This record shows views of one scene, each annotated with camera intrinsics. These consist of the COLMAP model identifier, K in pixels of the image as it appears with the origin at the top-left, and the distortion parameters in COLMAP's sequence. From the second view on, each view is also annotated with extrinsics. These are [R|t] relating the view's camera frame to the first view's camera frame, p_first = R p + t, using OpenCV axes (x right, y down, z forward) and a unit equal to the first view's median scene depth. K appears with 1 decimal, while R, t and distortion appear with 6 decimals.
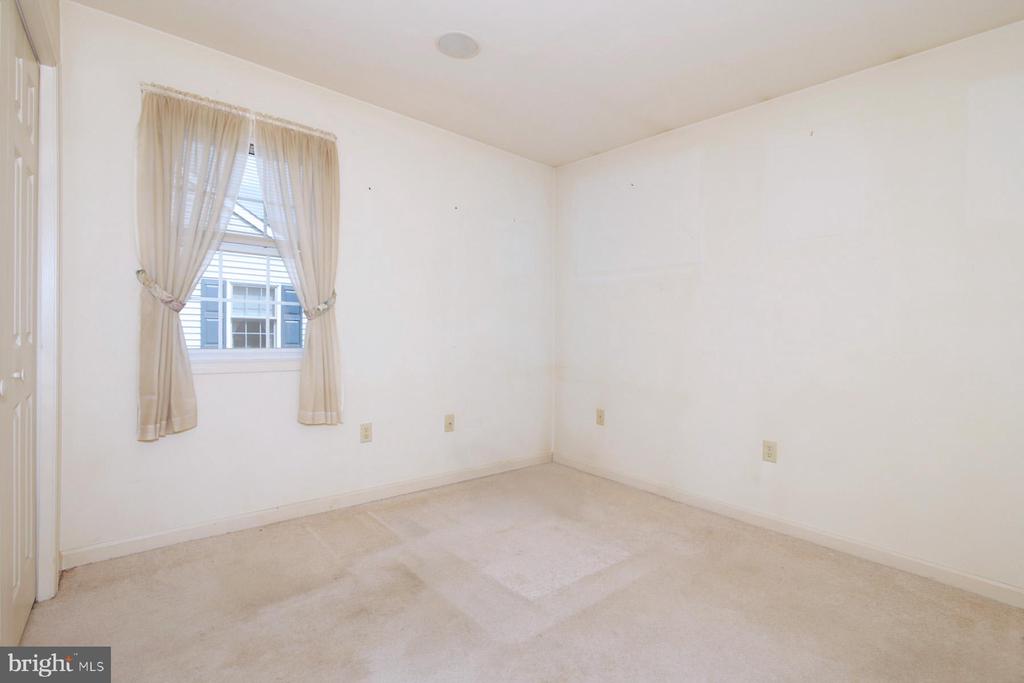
lens RADIAL K [[487.5, 0, 514.0], [0, 487.5, 335.8], [0, 0, 1]] dist [-0.000163, -0.000243]
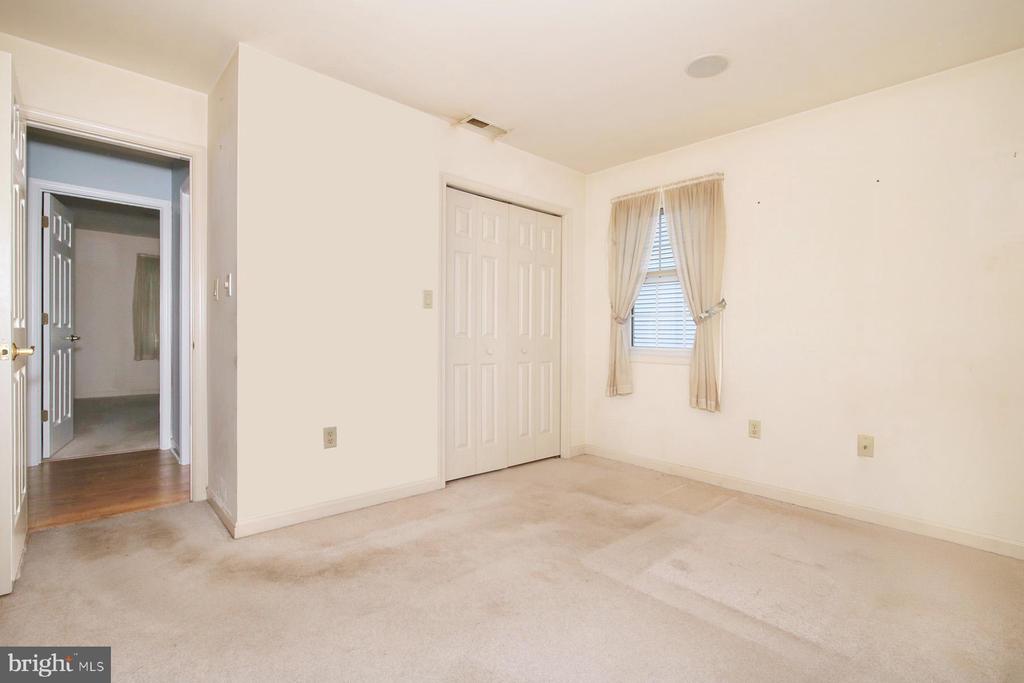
lens RADIAL K [[487.5, 0, 514.0], [0, 487.5, 335.8], [0, 0, 1]] dist [-0.000163, -0.000243]
pose [[0.037974, -0.020547, -0.999067, 0.902360], [-0.019739, 0.999578, -0.021308, 0.031388], [0.999084, 0.020529, 0.037553, 0.506742]]
